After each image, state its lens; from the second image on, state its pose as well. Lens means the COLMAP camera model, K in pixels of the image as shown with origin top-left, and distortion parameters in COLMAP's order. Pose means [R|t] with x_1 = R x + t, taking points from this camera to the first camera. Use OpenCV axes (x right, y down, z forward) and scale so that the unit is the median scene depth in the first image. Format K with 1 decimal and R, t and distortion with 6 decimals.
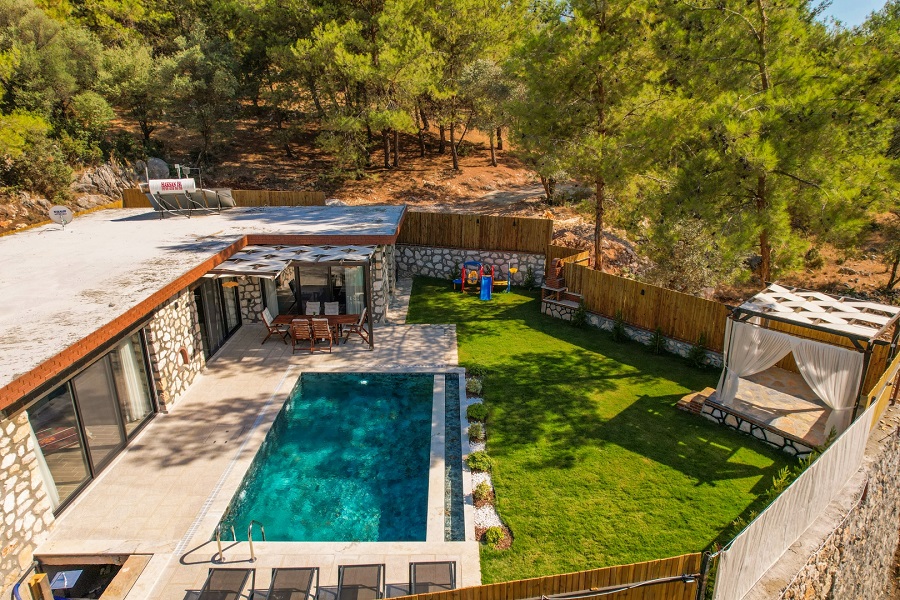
lens RADIAL K [[575.4, 0, 448.6], [0, 575.4, 306.1], [0, 0, 1]] dist [-0.074536, 0.069690]
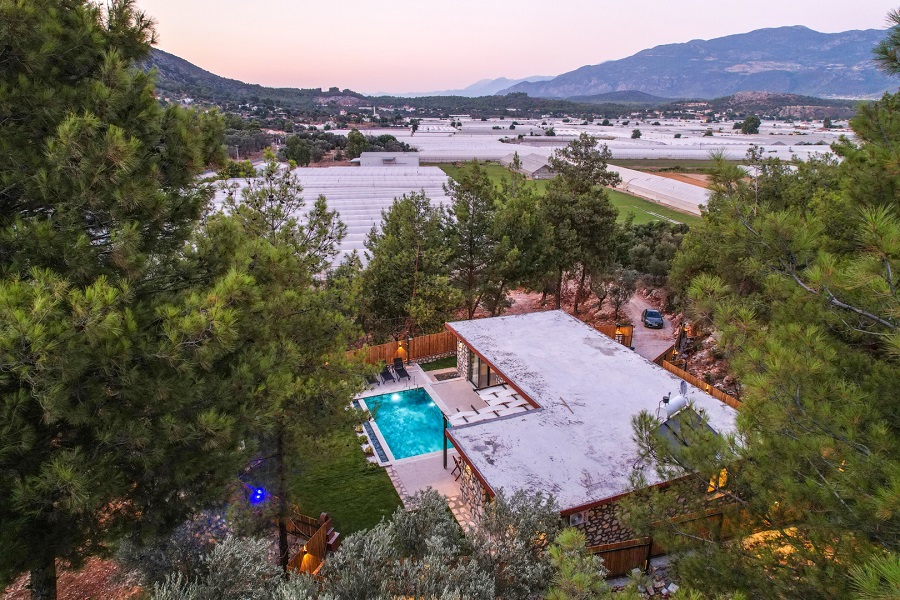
lens RADIAL K [[575.4, 0, 448.6], [0, 575.4, 306.1], [0, 0, 1]] dist [-0.074536, 0.069690]
pose [[-0.930306, 0.116710, -0.347719, 0.380763], [-0.120597, 0.797983, 0.590490, -1.314031], [0.346391, 0.591271, -0.728294, 2.077651]]
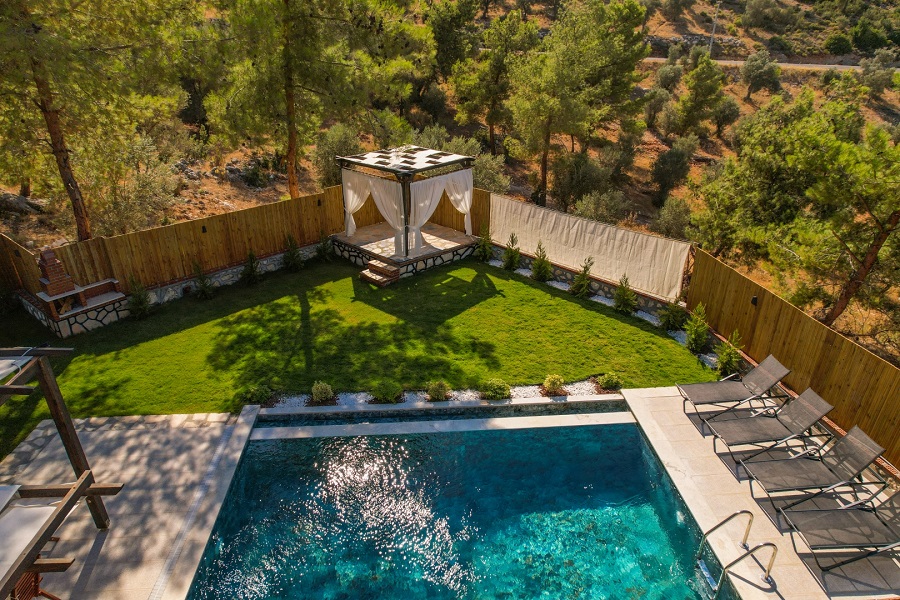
lens RADIAL K [[575.4, 0, 448.6], [0, 575.4, 306.1], [0, 0, 1]] dist [-0.074536, 0.069690]
pose [[-0.056326, -0.442925, 0.894788, -0.529390], [0.327356, 0.838476, 0.435657, -0.198679], [-0.943221, 0.317453, 0.097766, 0.714184]]
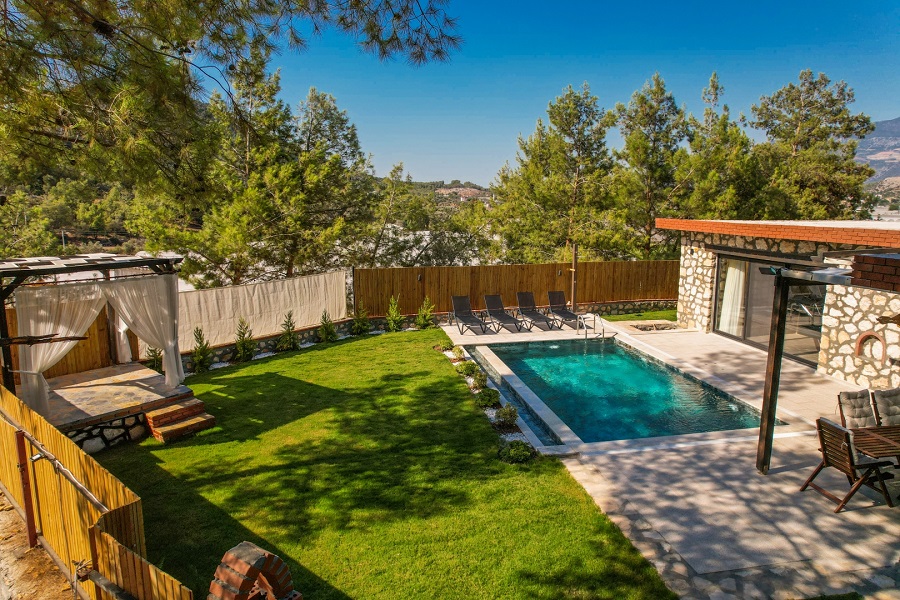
lens RADIAL K [[575.8, 0, 447.9], [0, 575.8, 302.5], [0, 0, 1]] dist [-0.063100, 0.047532]
pose [[-0.984622, 0.033853, -0.171388, 0.210562], [-0.052002, 0.879780, 0.472527, -0.273009], [0.166780, 0.474173, -0.864491, 1.432944]]
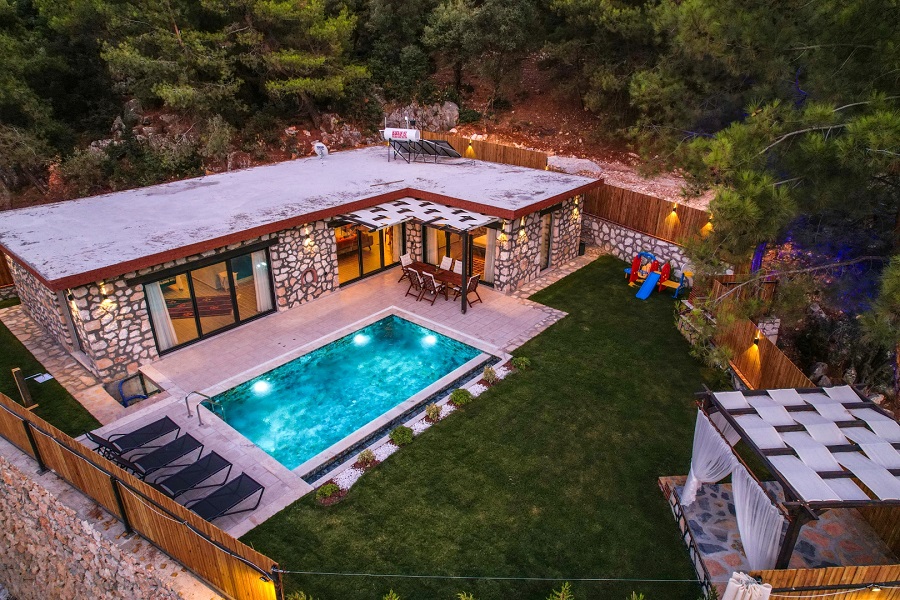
lens RADIAL K [[575.4, 0, 448.6], [0, 575.4, 306.1], [0, 0, 1]] dist [-0.074536, 0.069690]
pose [[0.759400, 0.277388, -0.588530, 0.528605], [-0.212031, 0.960691, 0.179206, -0.137265], [0.615105, -0.011302, 0.788364, 0.148407]]
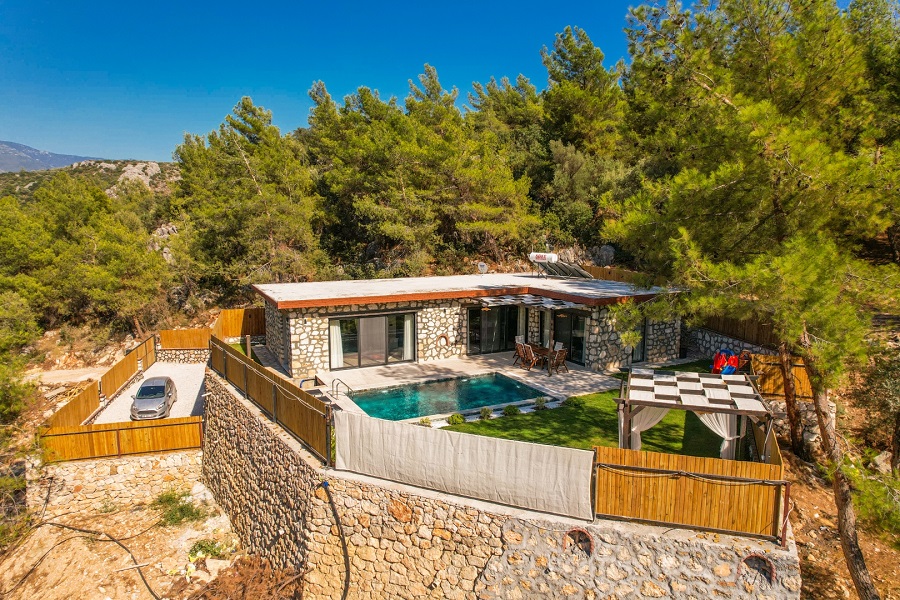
lens RADIAL K [[575.4, 0, 448.6], [0, 575.4, 306.1], [0, 0, 1]] dist [-0.074536, 0.069690]
pose [[0.448720, 0.126819, -0.884628, 1.040912], [-0.287547, 0.957728, -0.008557, -0.001870], [0.846148, 0.258212, 0.466218, 0.138640]]
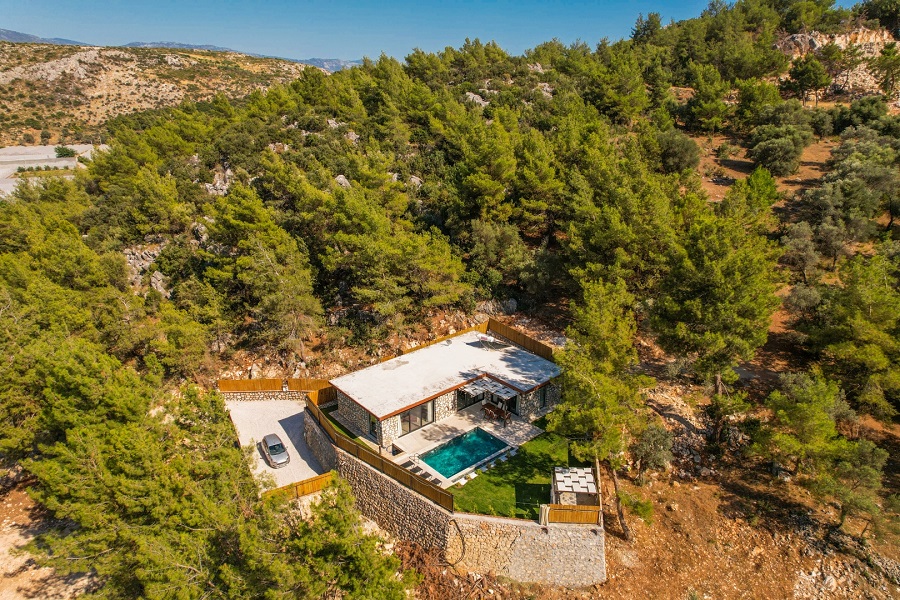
lens RADIAL K [[575.4, 0, 448.6], [0, 575.4, 306.1], [0, 0, 1]] dist [-0.074536, 0.069690]
pose [[0.653785, 0.262916, -0.709535, 1.706635], [-0.242614, 0.961025, 0.132553, -0.901293], [0.716731, 0.085482, 0.692091, -1.341048]]
